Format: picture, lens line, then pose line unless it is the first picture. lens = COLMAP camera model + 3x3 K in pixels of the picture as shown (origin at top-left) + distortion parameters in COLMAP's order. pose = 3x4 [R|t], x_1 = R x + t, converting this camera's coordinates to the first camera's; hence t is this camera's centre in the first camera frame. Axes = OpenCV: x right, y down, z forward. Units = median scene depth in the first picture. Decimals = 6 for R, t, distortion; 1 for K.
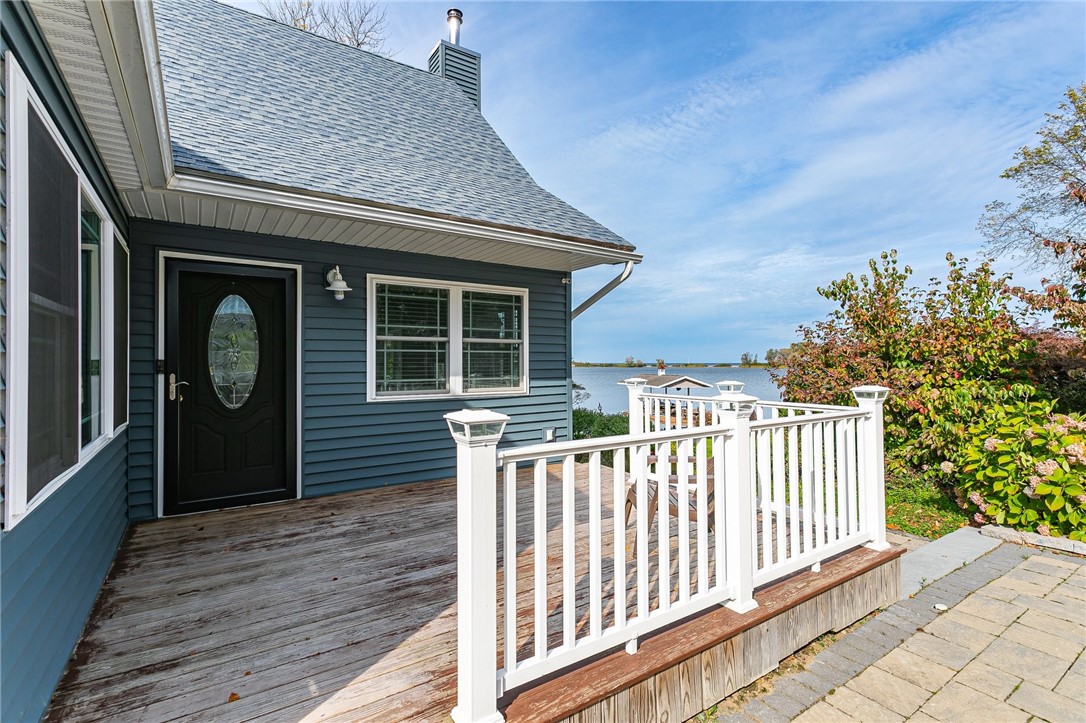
lens RADIAL K [[510.2, 0, 543.4], [0, 510.2, 356.6], [0, 0, 1]] dist [0.000936, 0.004464]
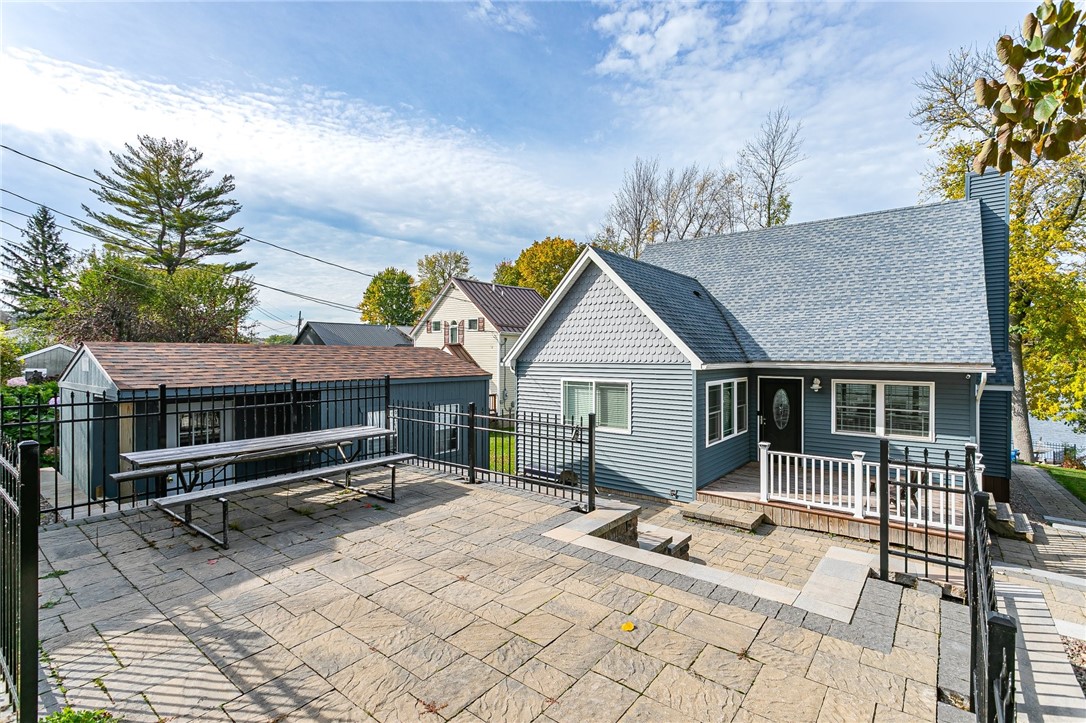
lens RADIAL K [[510.2, 0, 543.4], [0, 510.2, 356.6], [0, 0, 1]] dist [0.000936, 0.004464]
pose [[0.305305, 0.009154, -0.952211, 1.421189], [0.010663, 0.999858, 0.013031, -0.297253], [0.952195, -0.014132, 0.305164, -0.936259]]
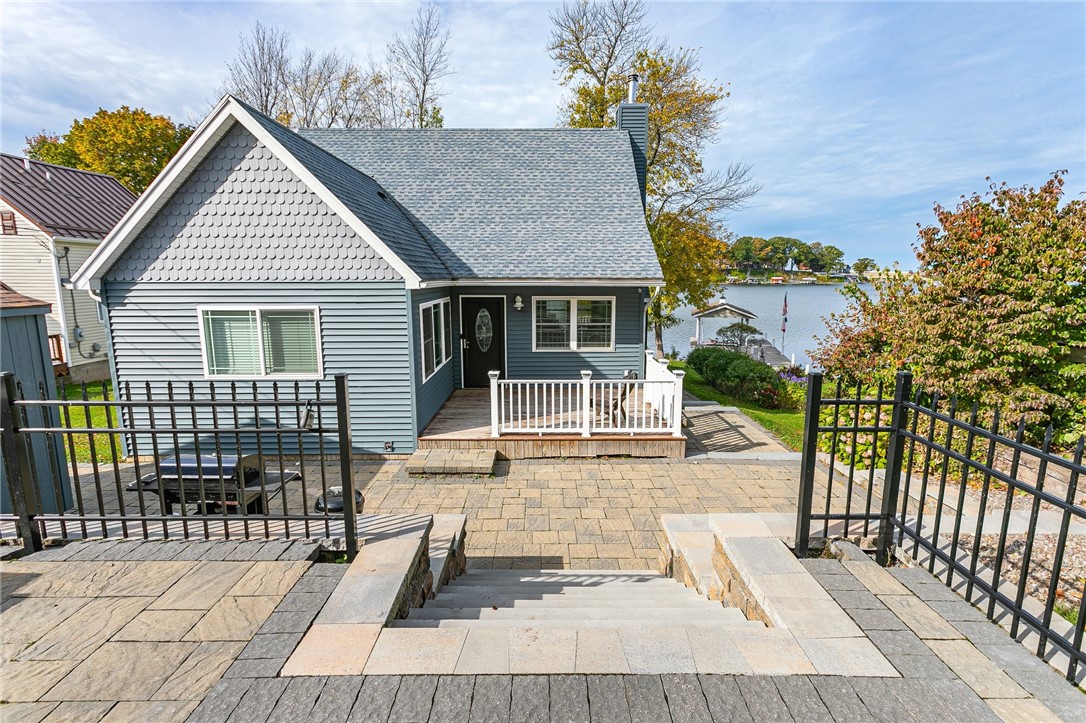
lens RADIAL K [[510.2, 0, 543.4], [0, 510.2, 356.6], [0, 0, 1]] dist [0.000936, 0.004464]
pose [[0.831117, 0.090555, -0.548675, 0.933056], [0.005487, 0.985269, 0.170922, -0.274704], [0.556071, -0.145066, 0.818377, -0.844130]]
